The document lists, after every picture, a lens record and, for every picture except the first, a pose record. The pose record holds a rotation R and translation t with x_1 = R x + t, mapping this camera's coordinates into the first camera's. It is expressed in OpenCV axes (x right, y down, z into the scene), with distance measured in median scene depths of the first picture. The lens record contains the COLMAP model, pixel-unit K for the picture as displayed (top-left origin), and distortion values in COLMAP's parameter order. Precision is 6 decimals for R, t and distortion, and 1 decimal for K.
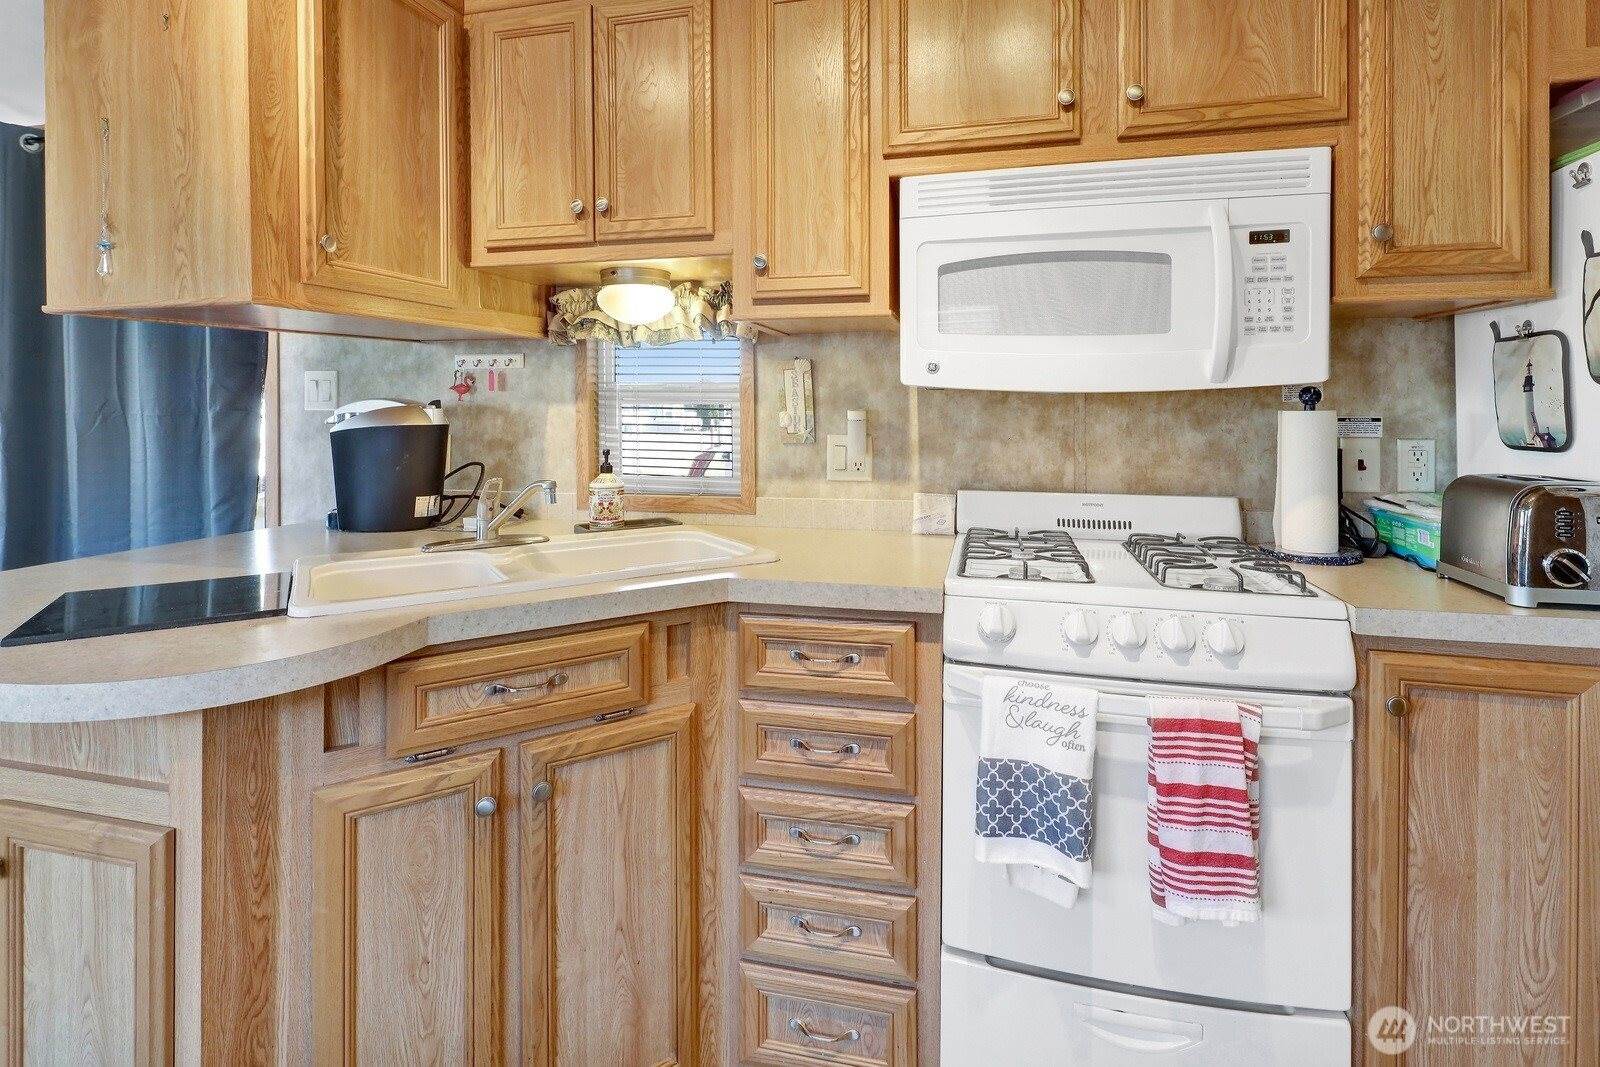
lens RADIAL K [[793.0, 0, 853.6], [0, 793.0, 405.5], [0, 0, 1]] dist [0.012457, -0.008892]
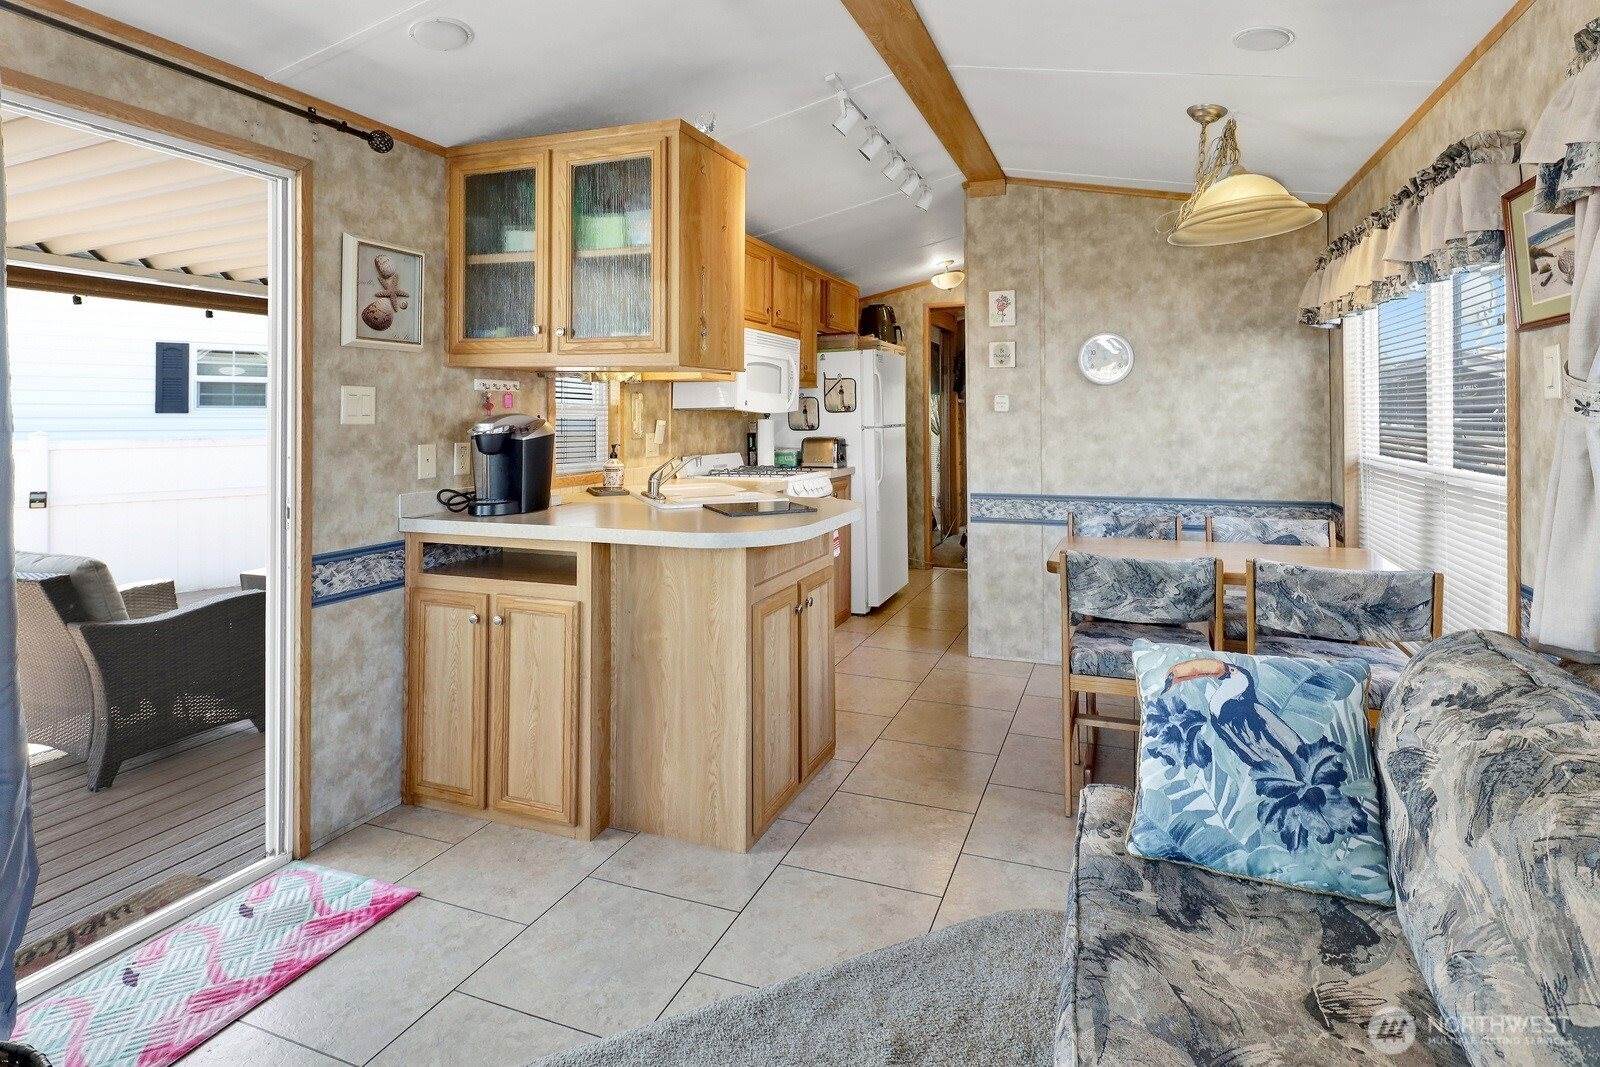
lens RADIAL K [[793.0, 0, 829.3], [0, 793.0, 405.0], [0, 0, 1]] dist [0.012457, -0.008892]
pose [[0.129817, 0.014544, 0.991431, -2.087260], [0.001756, 0.999887, -0.014898, -0.002976], [-0.991536, 0.003675, 0.129776, 0.356072]]
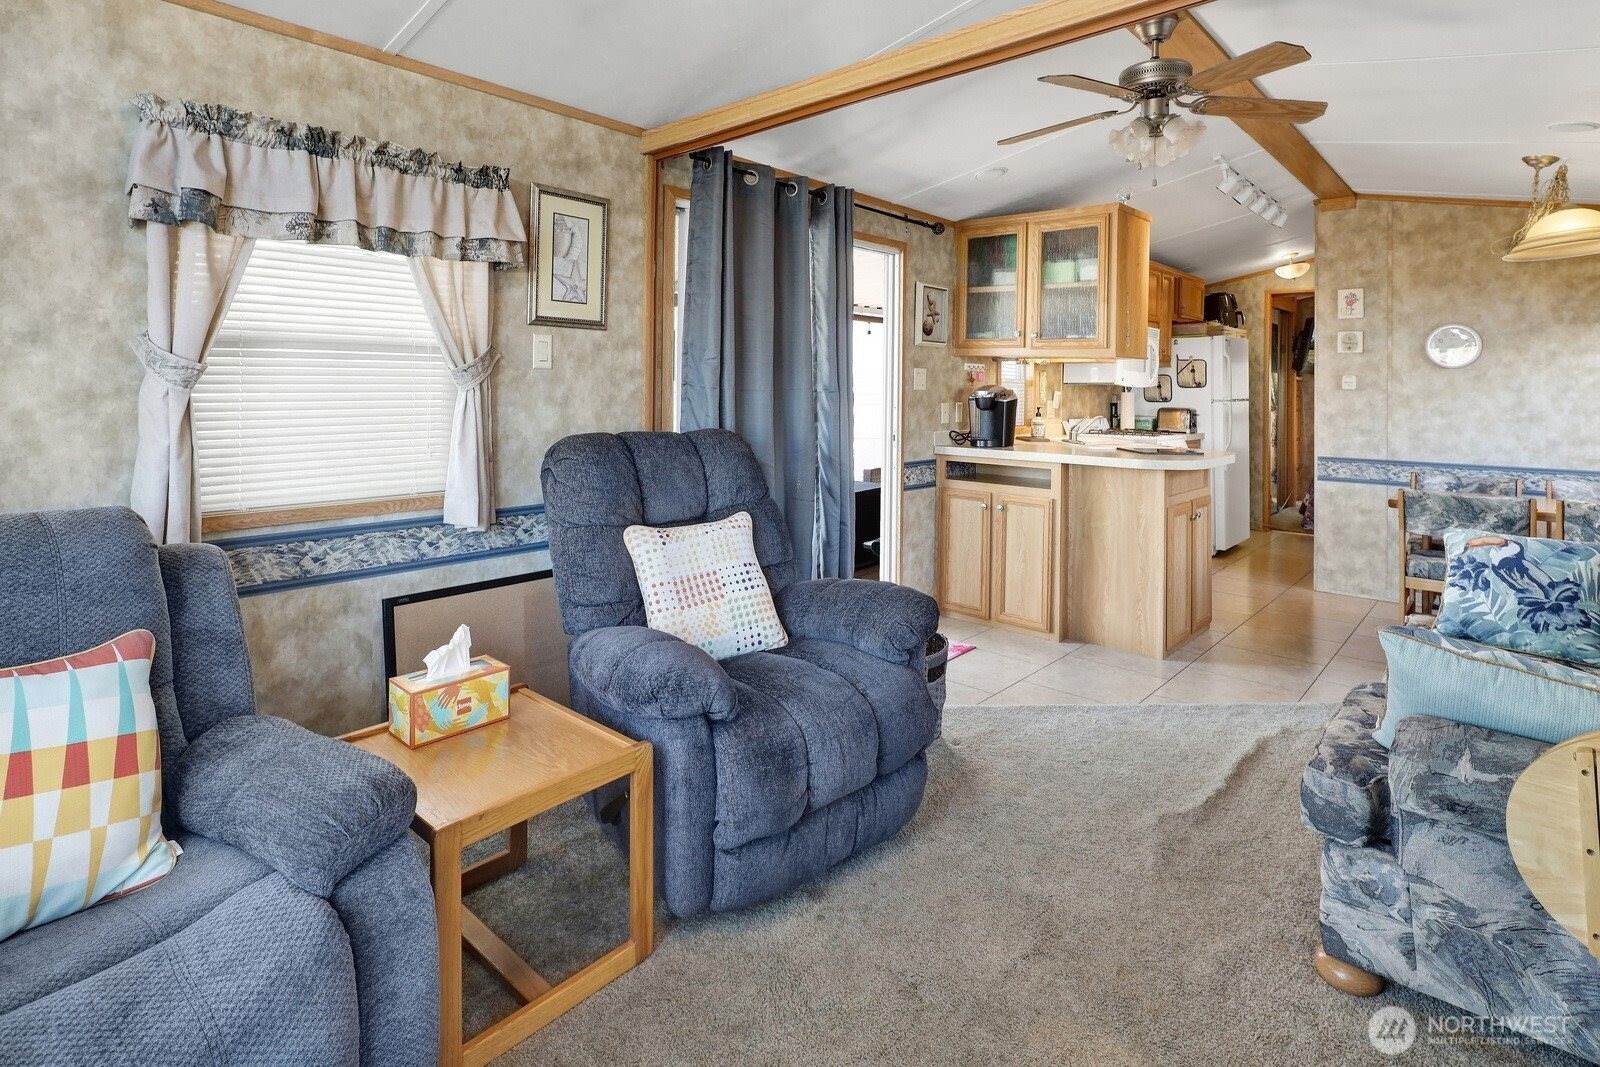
lens RADIAL K [[793.0, 0, 824.1], [0, 793.0, 380.4], [0, 0, 1]] dist [0.012457, -0.008892]
pose [[0.472621, 0.014825, 0.881141, -3.034386], [-0.016166, 0.999836, -0.008151, 0.003416], [-0.881118, -0.010392, 0.472783, 0.457273]]
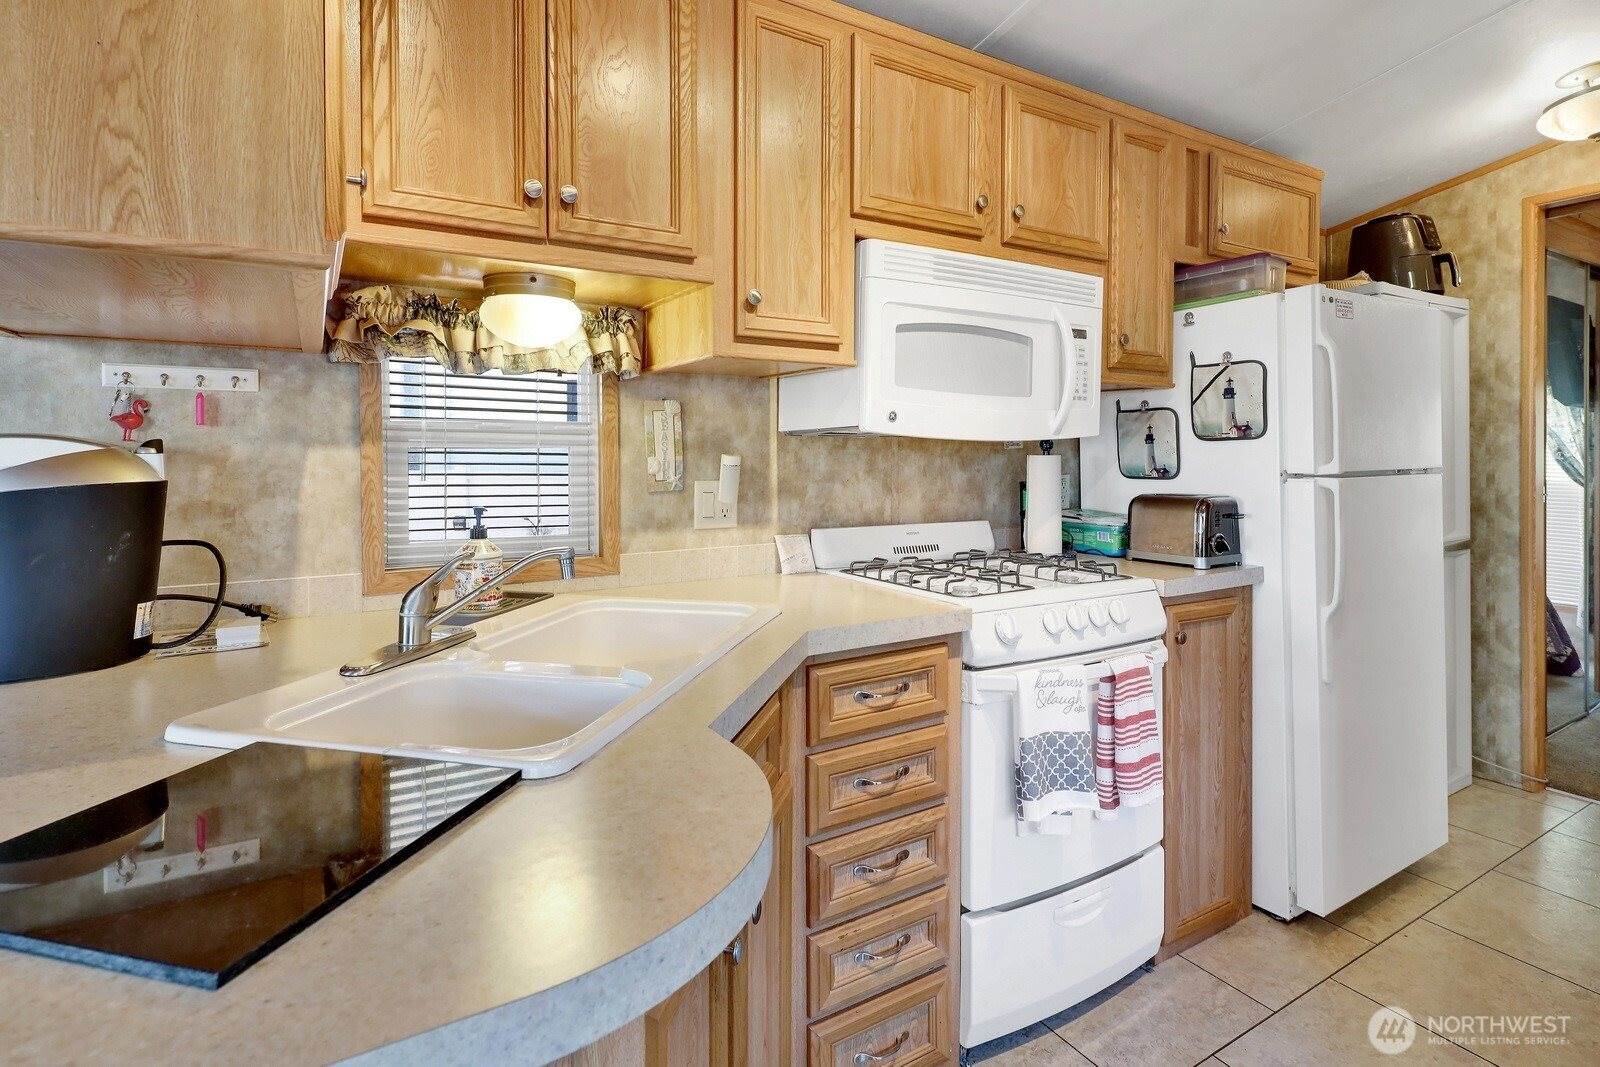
lens RADIAL K [[793.0, 0, 796.8], [0, 793.0, 454.9], [0, 0, 1]] dist [0.012457, -0.008892]
pose [[0.716625, -0.000978, 0.697458, -0.676096], [-0.003170, 0.999984, 0.004658, 0.000749], [-0.697452, -0.005549, 0.716610, 0.265600]]
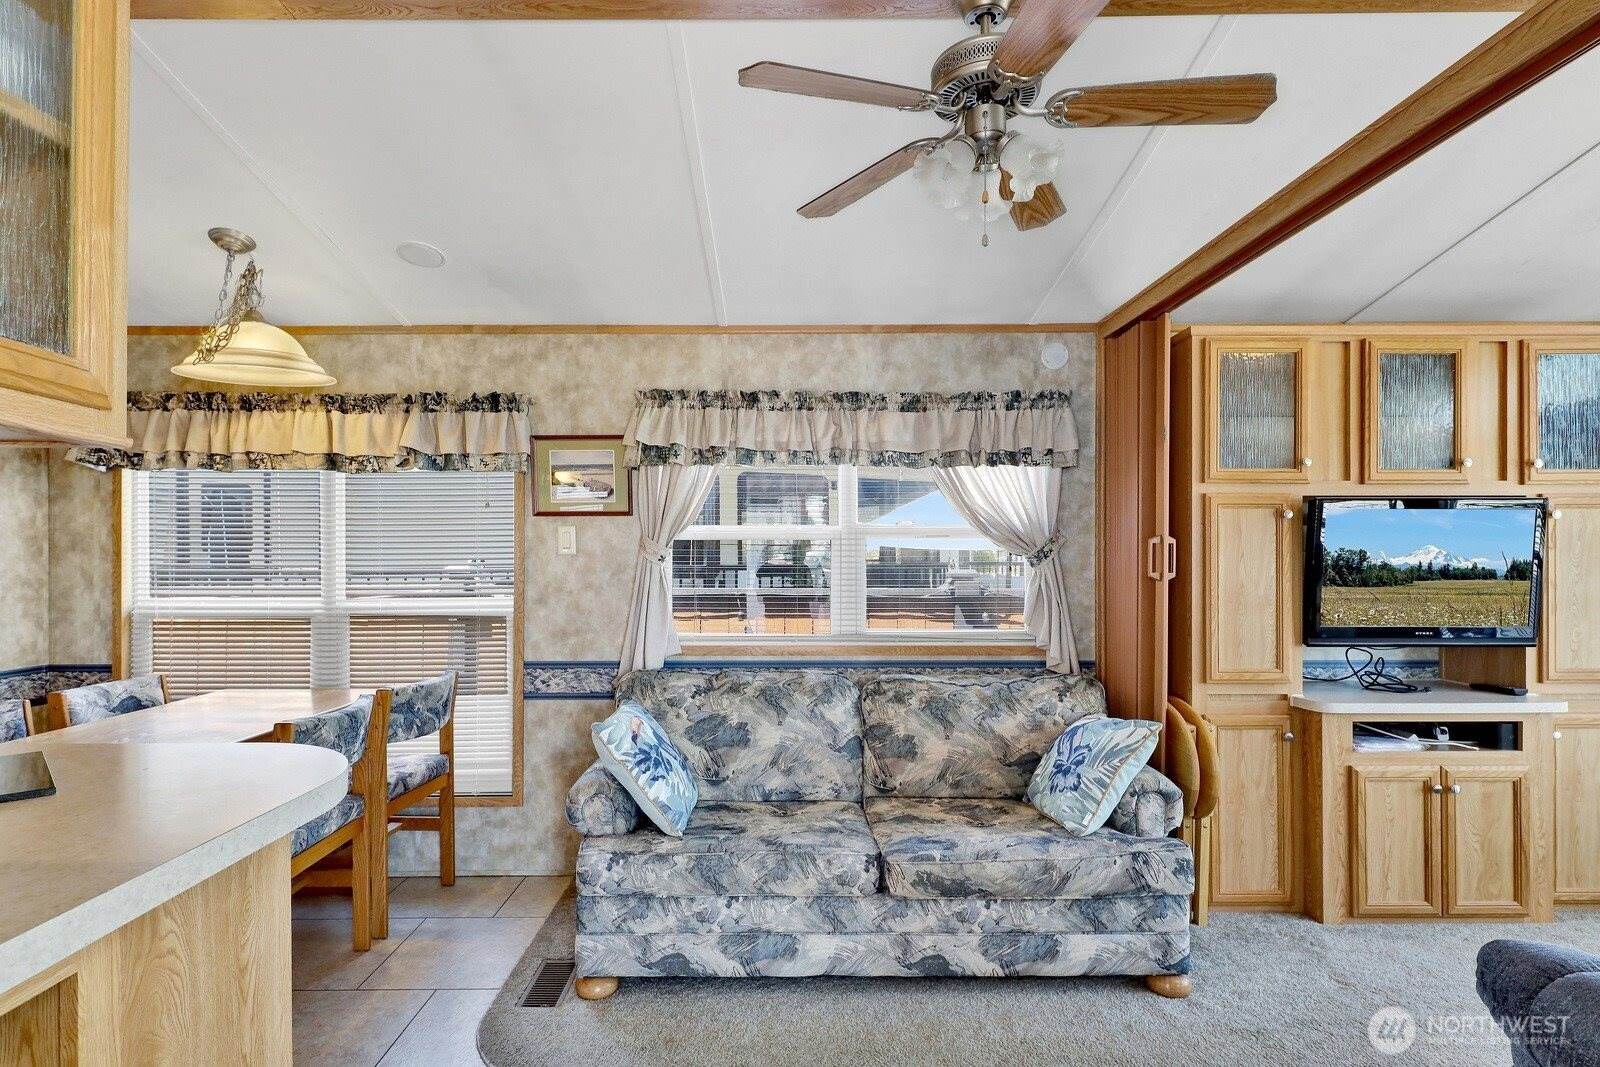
lens RADIAL K [[793.0, 0, 768.6], [0, 793.0, 567.8], [0, 0, 1]] dist [0.012457, -0.008892]
pose [[-0.977546, 0.006191, -0.210629, -1.145966], [0.005492, 0.999977, 0.003901, 0.000815], [0.210649, 0.002657, -0.977558, 1.406174]]
